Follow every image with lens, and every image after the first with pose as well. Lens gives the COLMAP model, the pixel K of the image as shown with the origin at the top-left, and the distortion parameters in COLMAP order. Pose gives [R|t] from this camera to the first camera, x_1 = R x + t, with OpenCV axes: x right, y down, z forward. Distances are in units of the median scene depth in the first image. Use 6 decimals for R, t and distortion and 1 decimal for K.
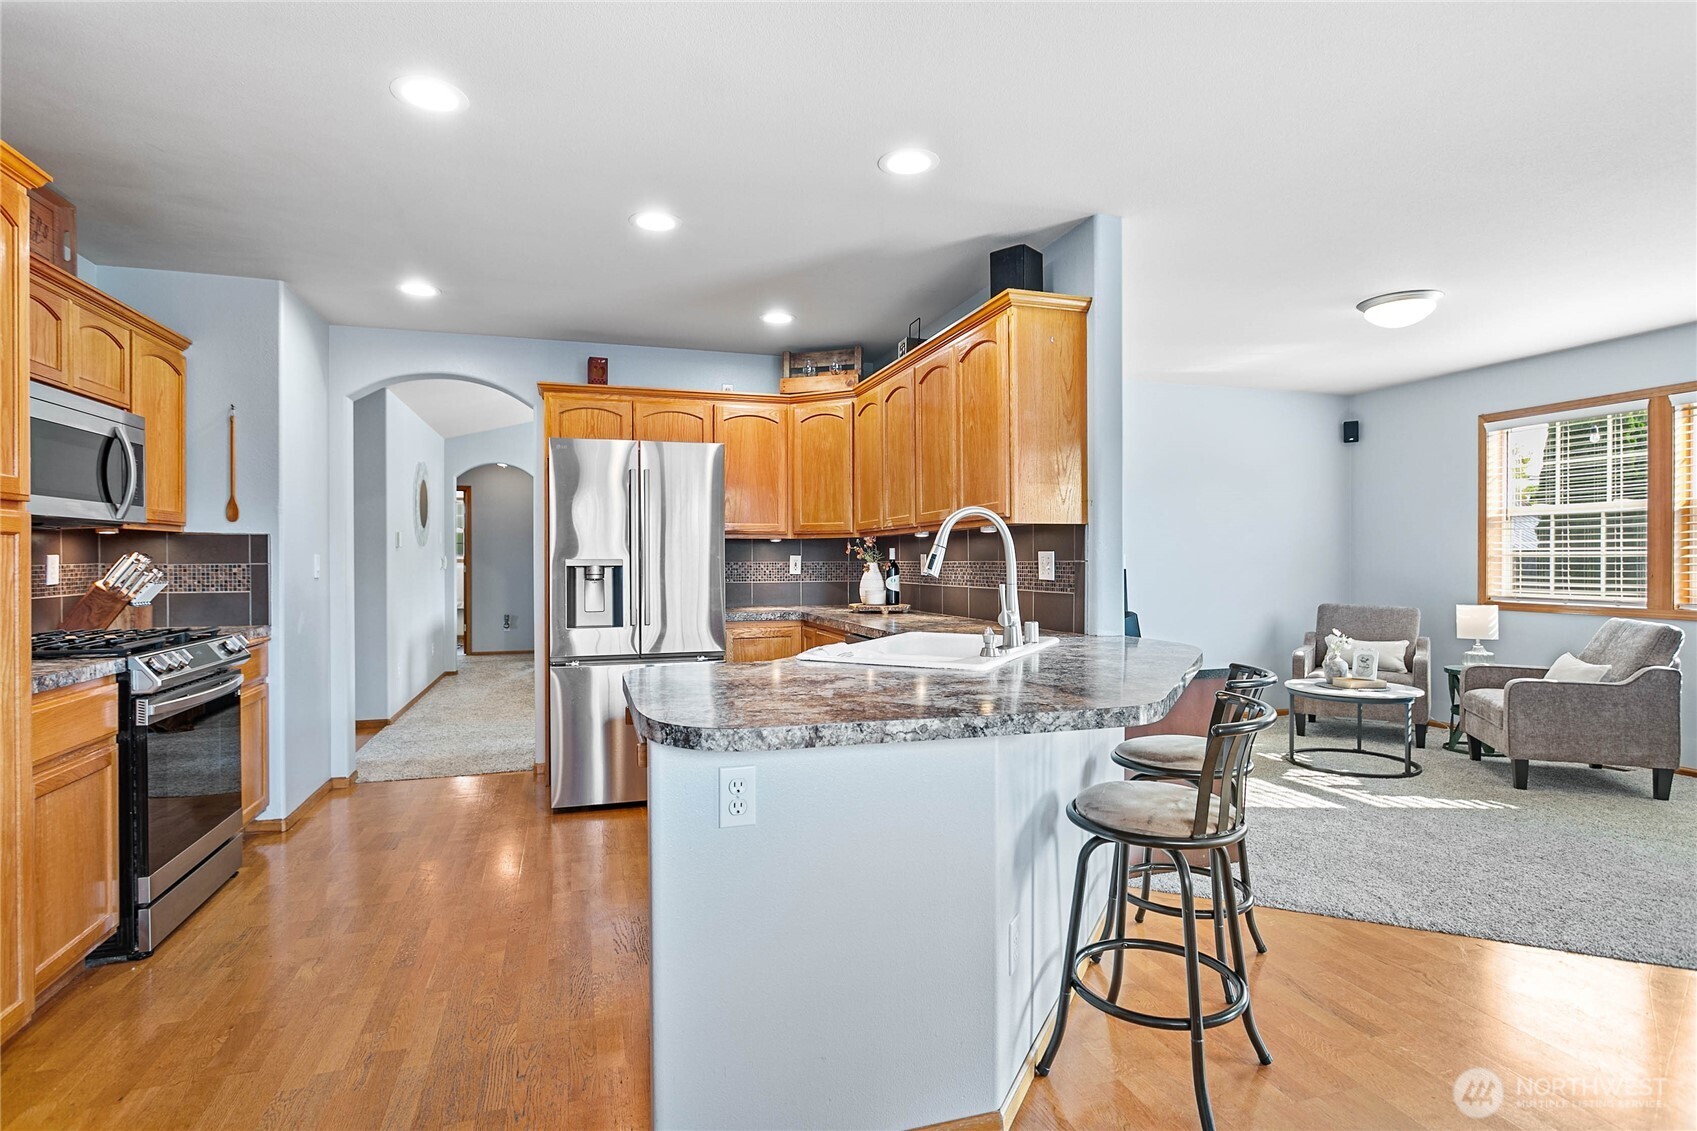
lens RADIAL K [[853.6, 0, 845.0], [0, 853.6, 564.5], [0, 0, 1]] dist [-0.004582, 0.002114]
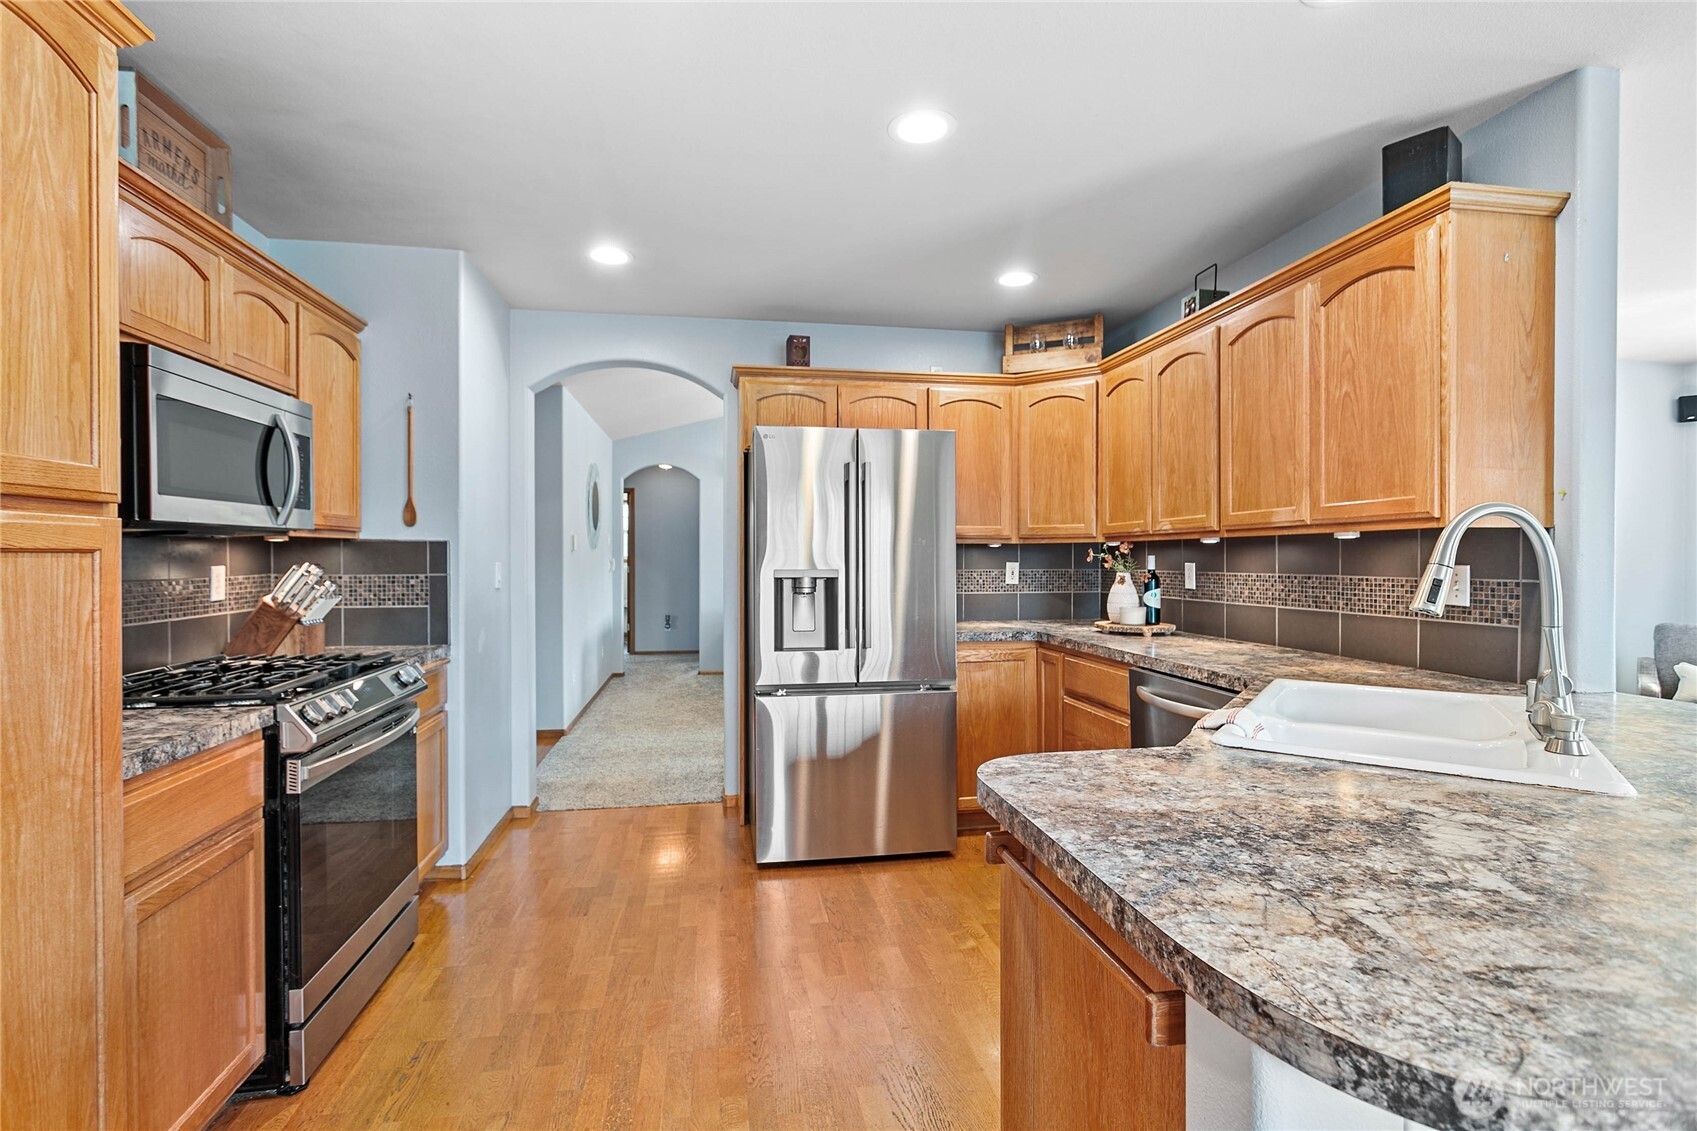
lens RADIAL K [[802.6, 0, 848.5], [0, 802.6, 565.5], [0, 0, 1]] dist [0.000693, 0.000323]
pose [[0.990893, 0.003307, -0.134608, -0.158497], [-0.002679, 0.999985, 0.004844, -0.015429], [0.134622, -0.004439, 0.990887, 0.239504]]
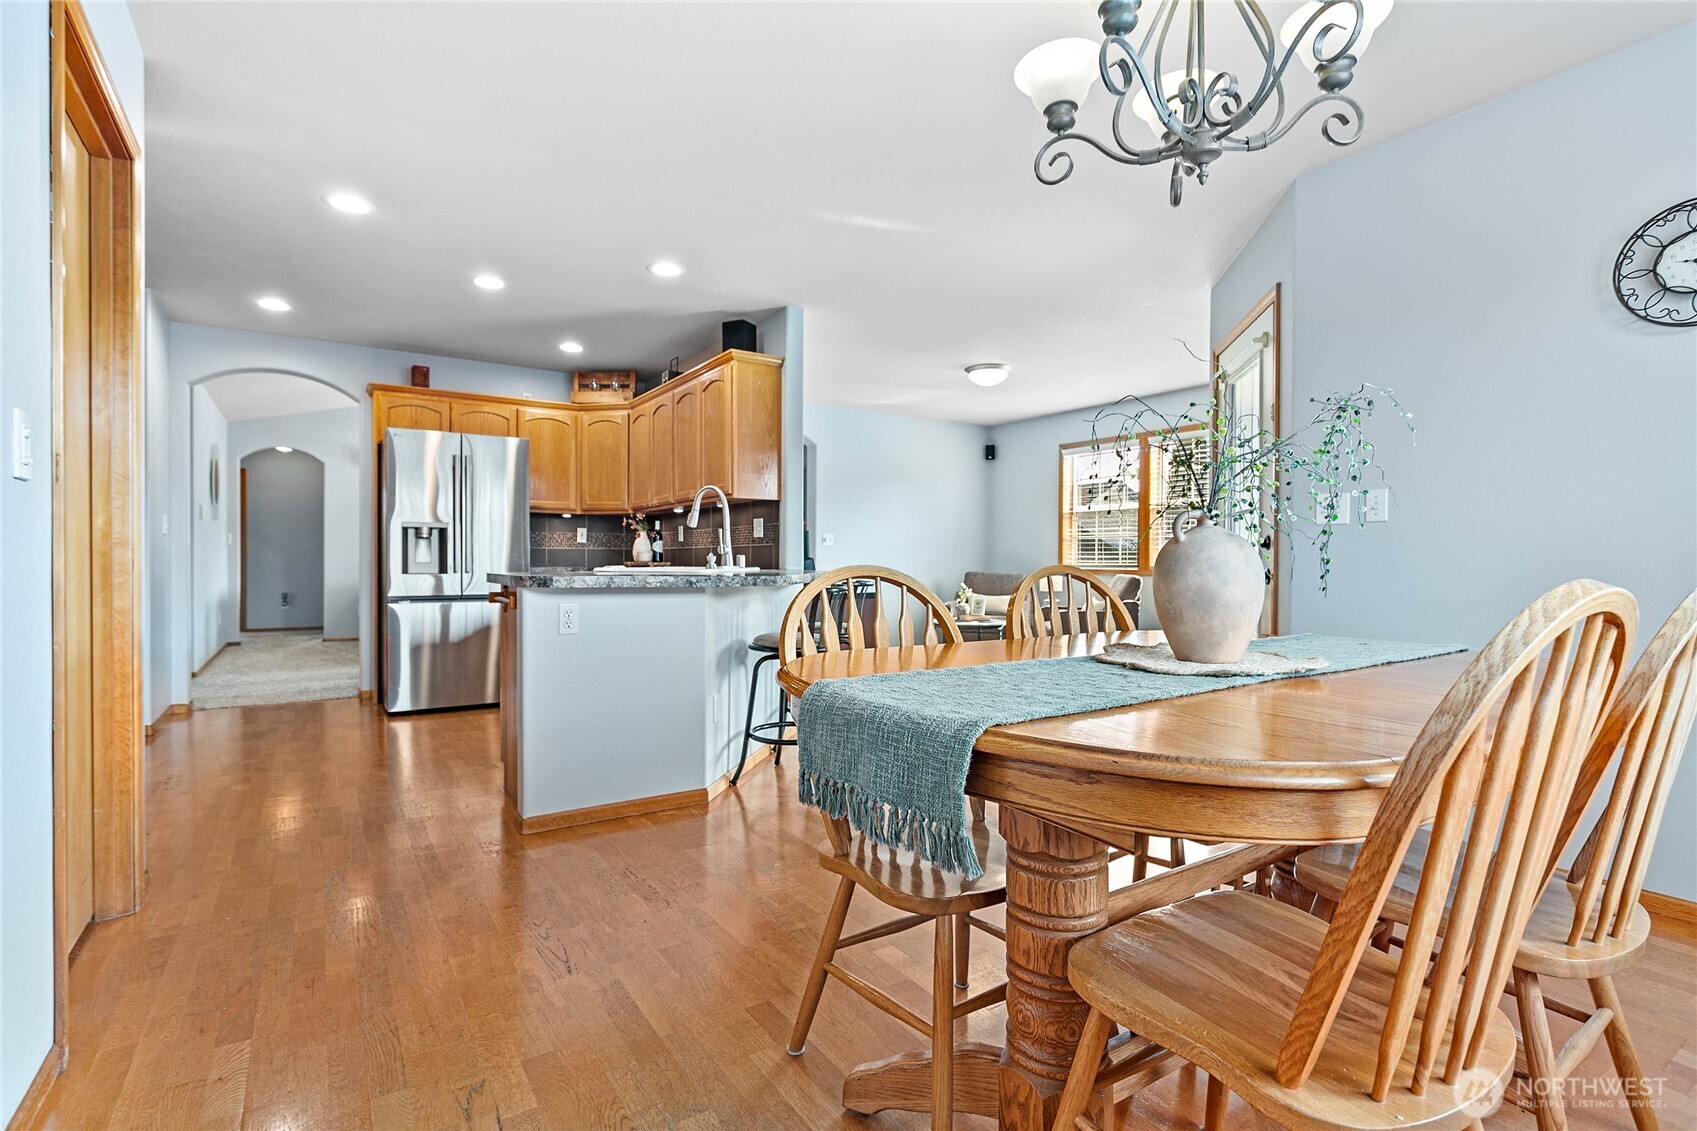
lens RADIAL K [[806.9, 0, 839.8], [0, 806.9, 568.7], [0, 0, 1]] dist [0.002145, 0.000666]
pose [[0.964069, 0.005438, 0.265598, -0.007848], [-0.006398, 0.999976, 0.002747, 0.063427], [-0.265576, -0.004348, 0.964080, -0.401255]]
